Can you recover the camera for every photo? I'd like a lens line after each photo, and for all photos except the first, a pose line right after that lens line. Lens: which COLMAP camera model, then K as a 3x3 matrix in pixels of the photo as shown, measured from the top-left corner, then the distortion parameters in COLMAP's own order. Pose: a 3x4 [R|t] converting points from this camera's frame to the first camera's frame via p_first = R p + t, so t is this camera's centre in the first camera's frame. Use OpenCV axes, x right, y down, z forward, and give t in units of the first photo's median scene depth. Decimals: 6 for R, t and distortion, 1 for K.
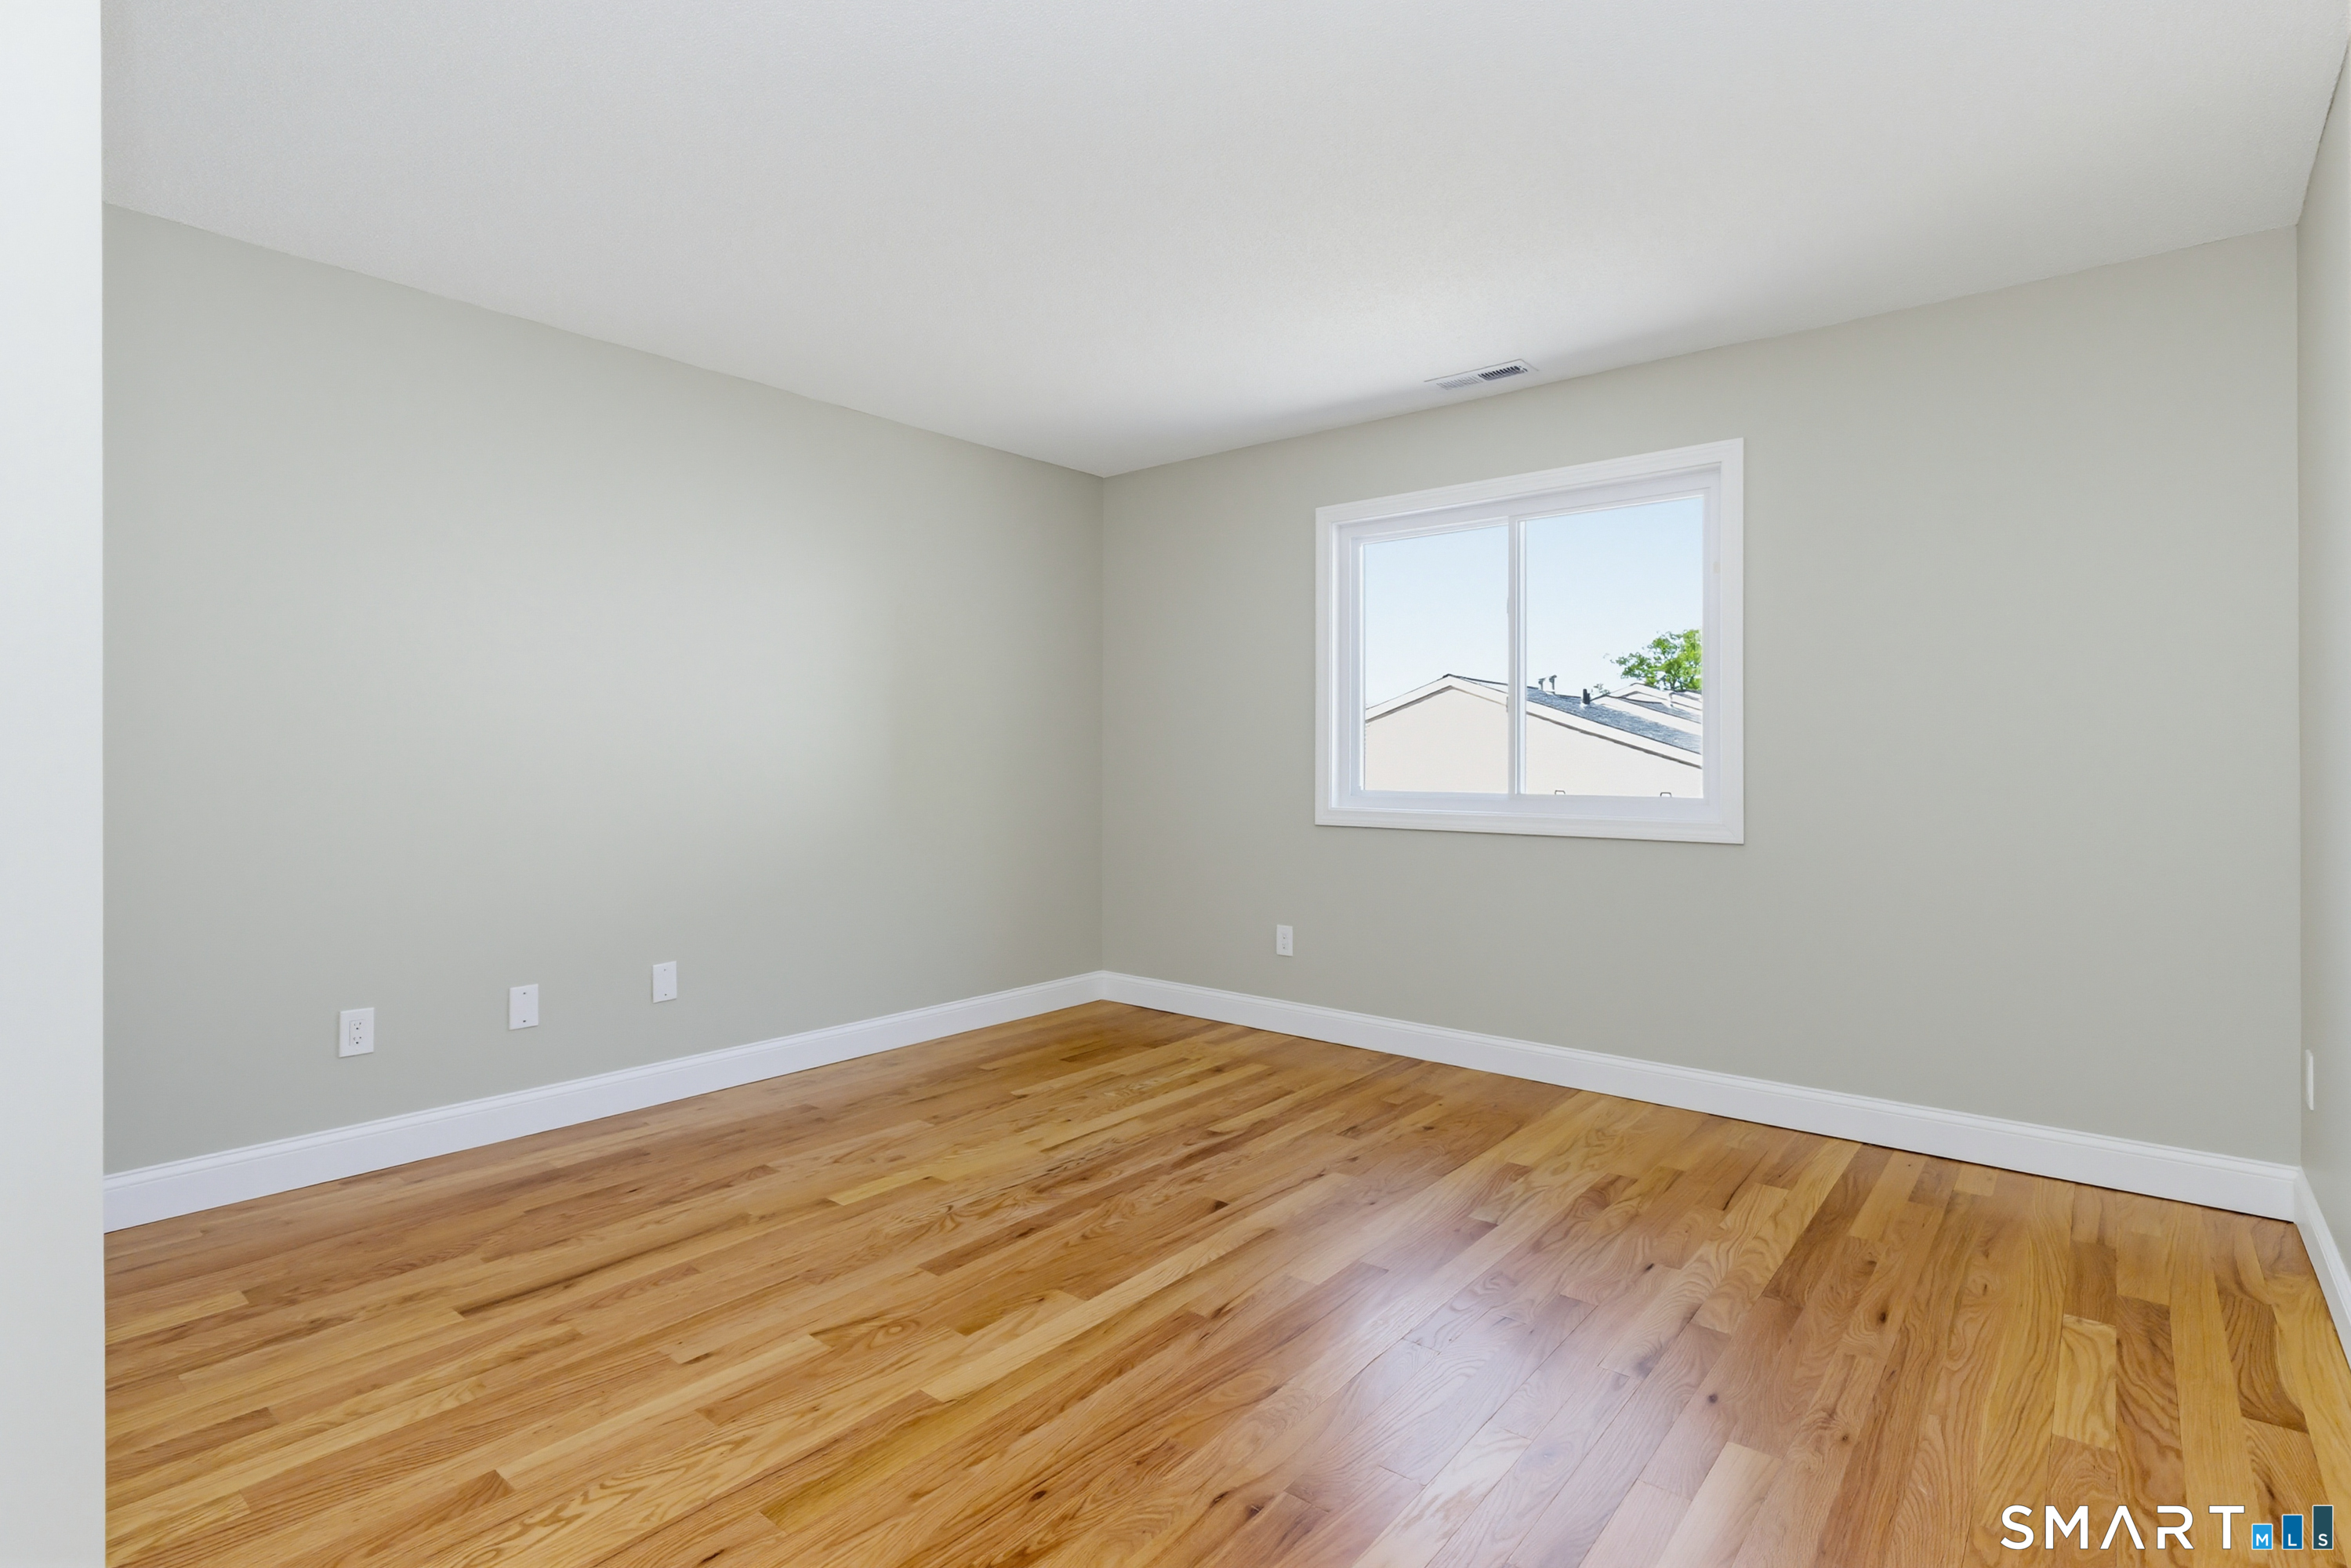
lens RADIAL K [[1152.2, 0, 1184.9], [0, 1152.2, 773.4], [0, 0, 1]] dist [0.001020, 0.001304]
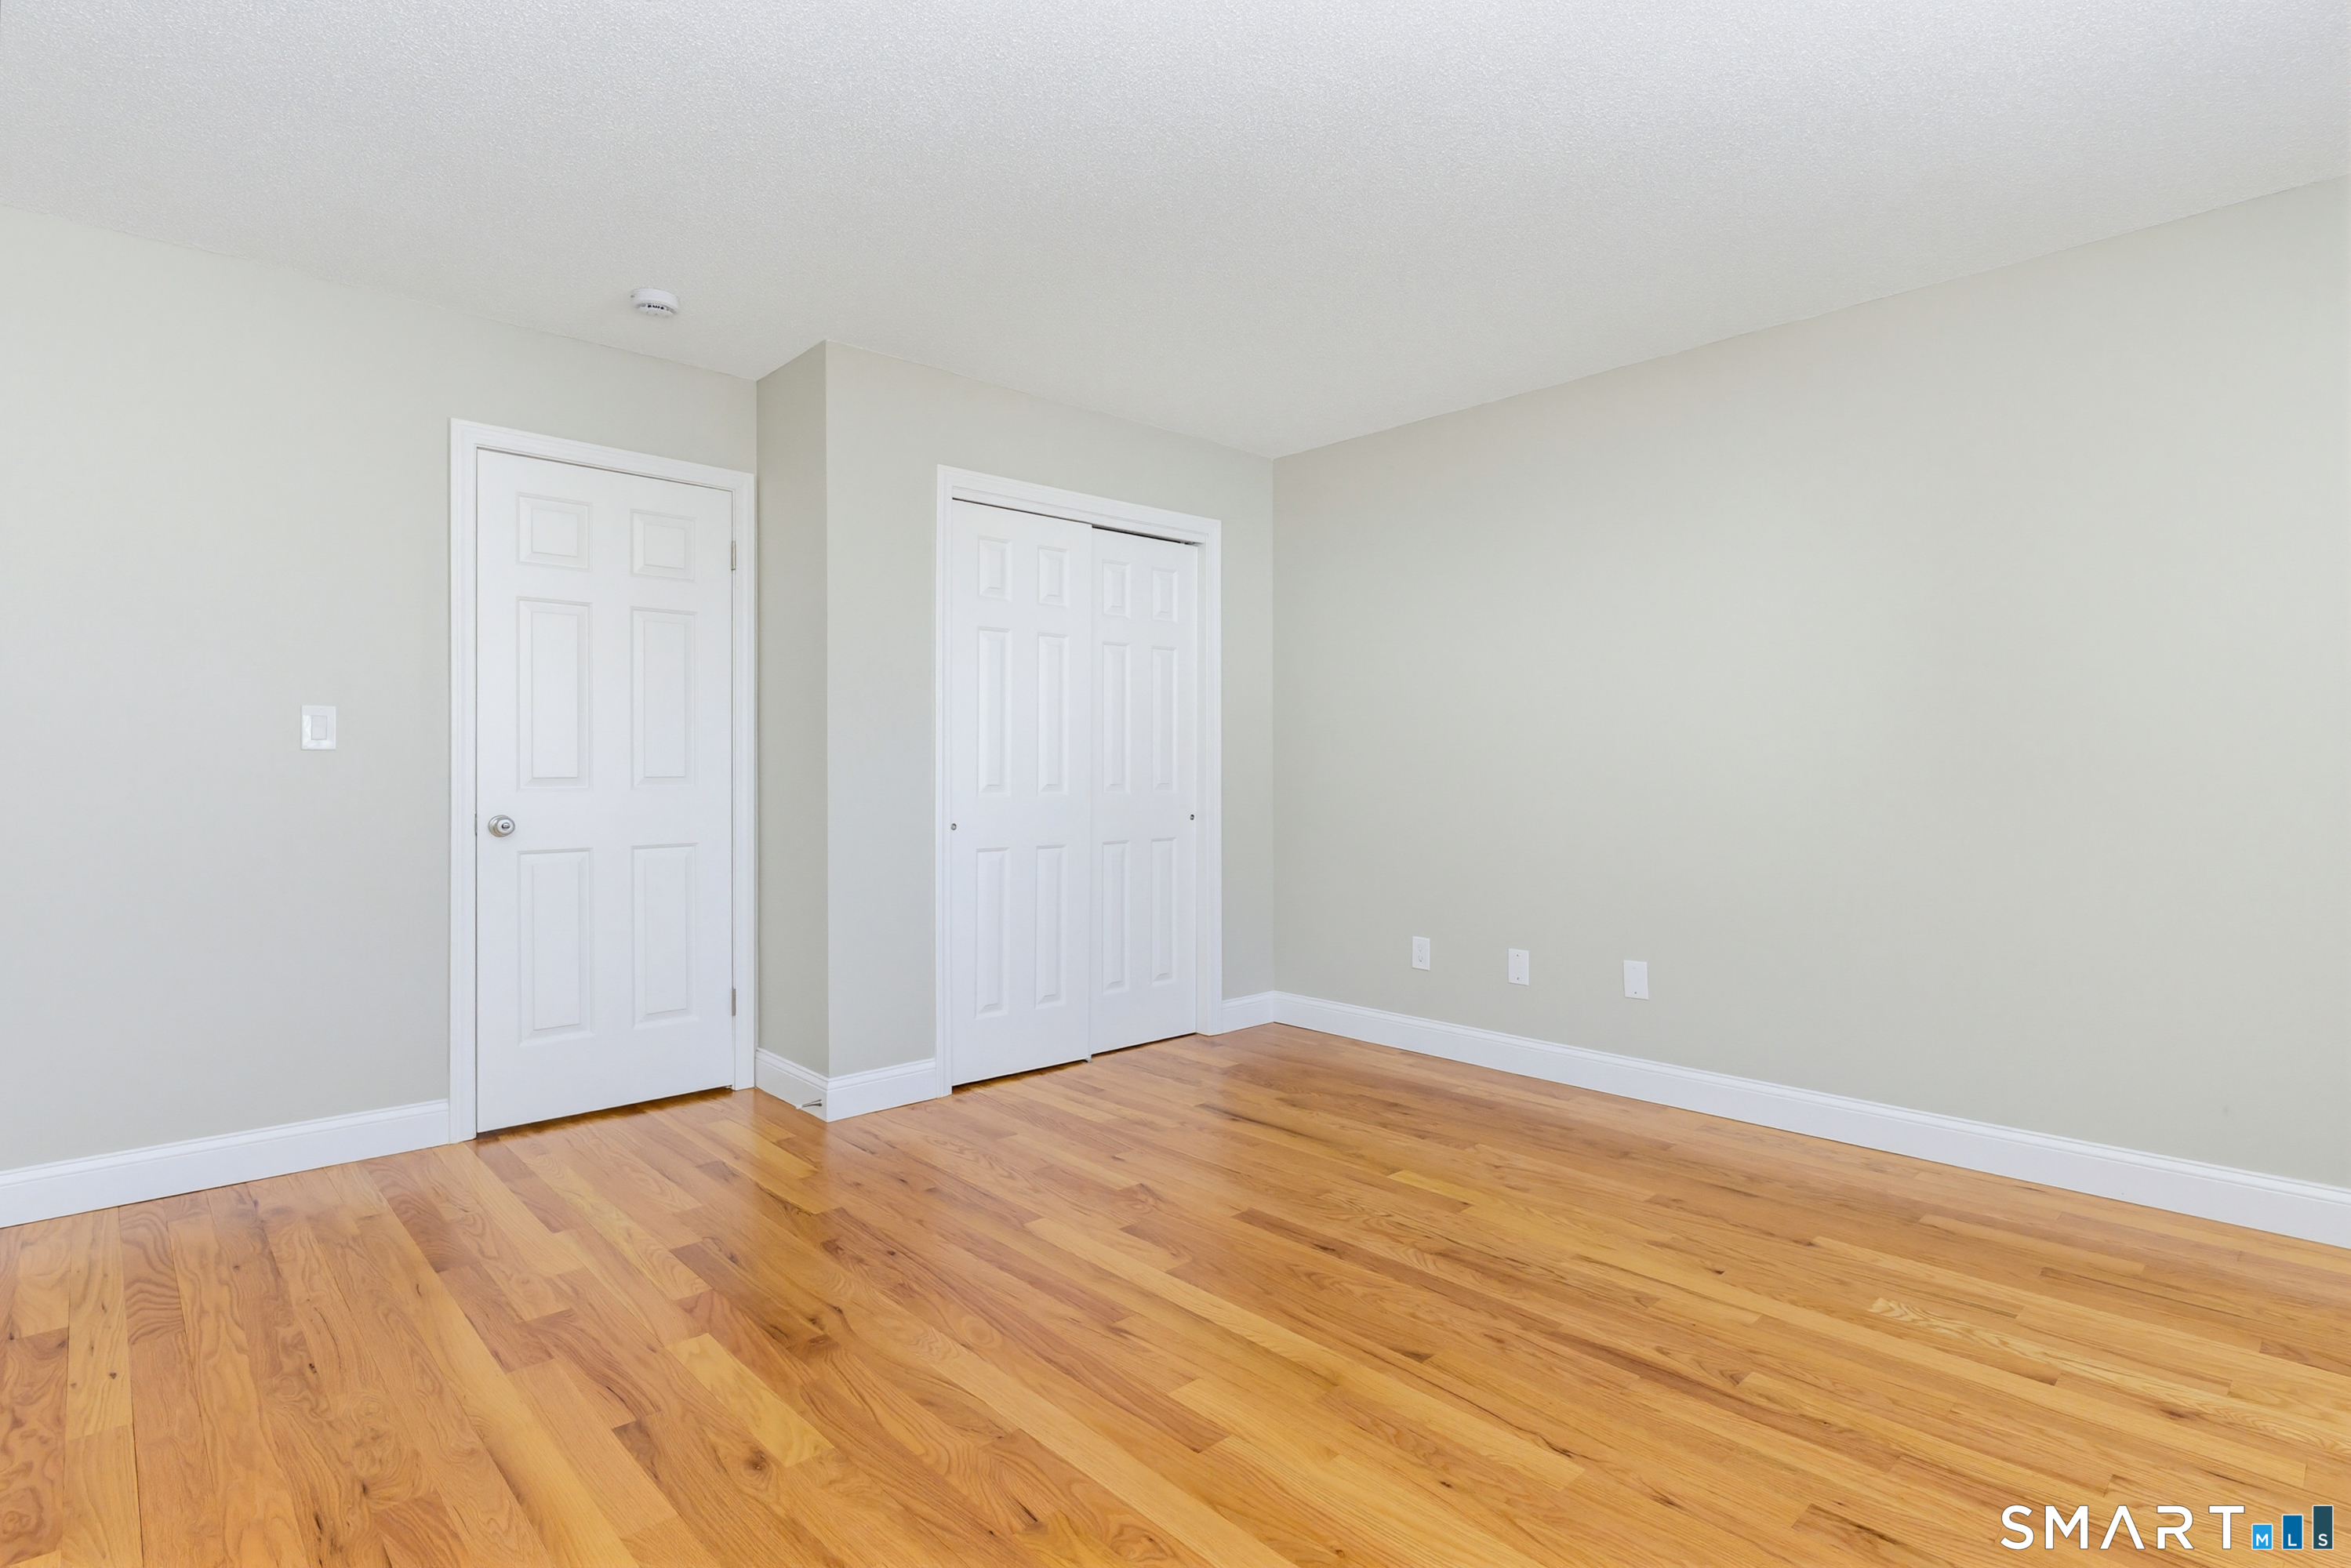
lens RADIAL K [[1152.0, 0, 1184.9], [0, 1152.0, 773.4], [0, 0, 1]] dist [0.001020, 0.001304]
pose [[-0.129194, 0.002908, -0.991615, 0.777701], [-0.007214, 0.999966, 0.003873, -0.004879], [0.991593, 0.007653, -0.129169, 0.930048]]
